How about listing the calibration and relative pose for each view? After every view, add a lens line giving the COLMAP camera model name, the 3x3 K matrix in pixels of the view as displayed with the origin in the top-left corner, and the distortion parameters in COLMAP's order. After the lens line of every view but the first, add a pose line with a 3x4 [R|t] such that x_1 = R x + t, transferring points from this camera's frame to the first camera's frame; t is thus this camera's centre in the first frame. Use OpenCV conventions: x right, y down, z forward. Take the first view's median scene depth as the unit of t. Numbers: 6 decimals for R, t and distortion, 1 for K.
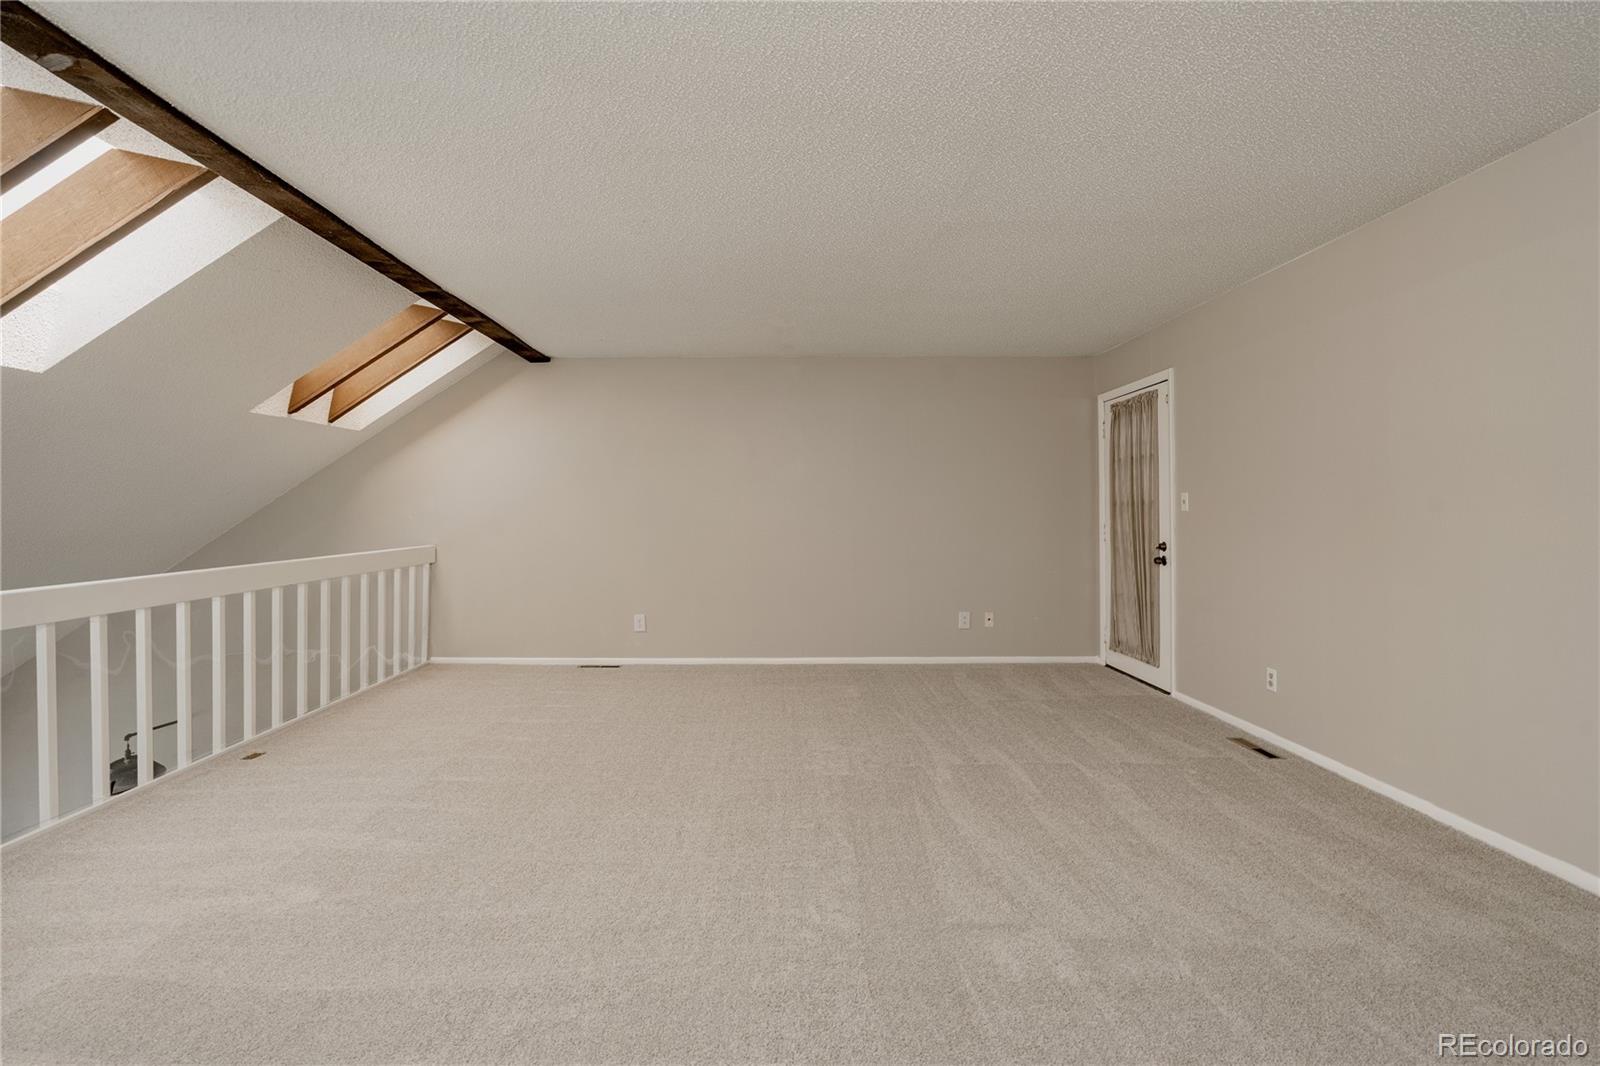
lens RADIAL K [[732.9, 0, 794.5], [0, 732.9, 530.0], [0, 0, 1]] dist [-0.011361, -0.000185]
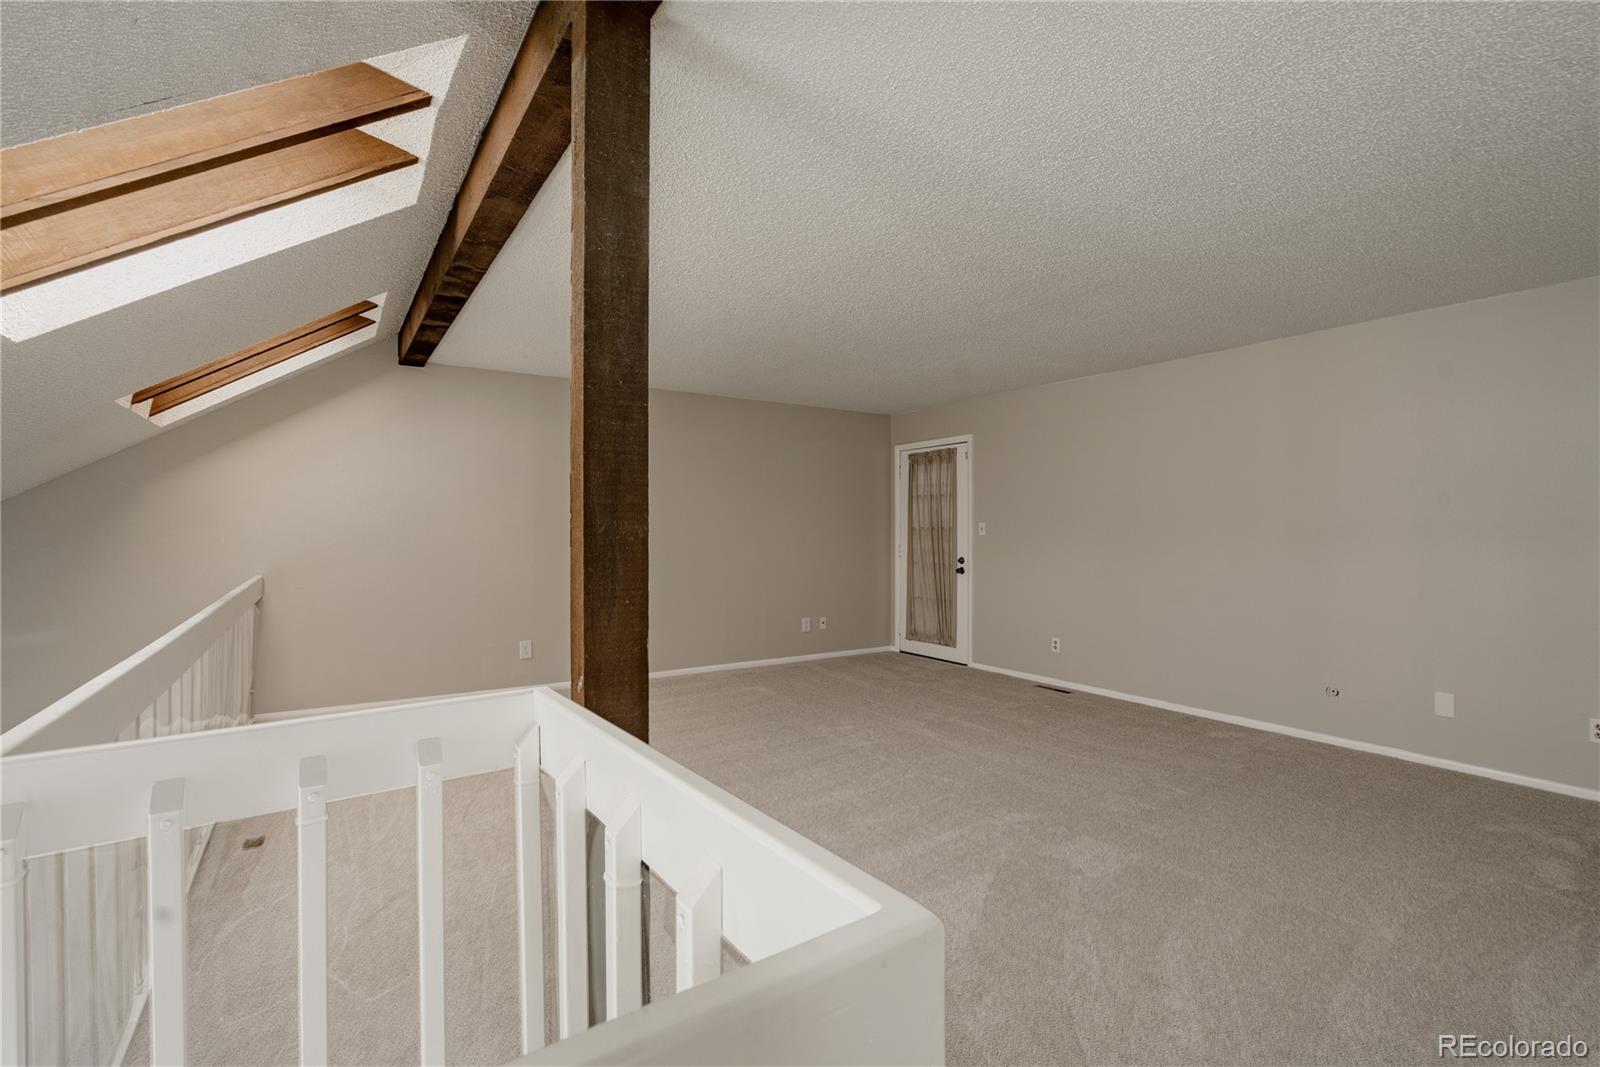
lens RADIAL K [[732.9, 0, 811.4], [0, 732.9, 537.4], [0, 0, 1]] dist [-0.011361, -0.000185]
pose [[0.831277, -0.000970, 0.555858, -0.490861], [0.007285, 0.999932, -0.009149, -0.010058], [-0.555811, 0.011655, 0.831227, -0.005603]]
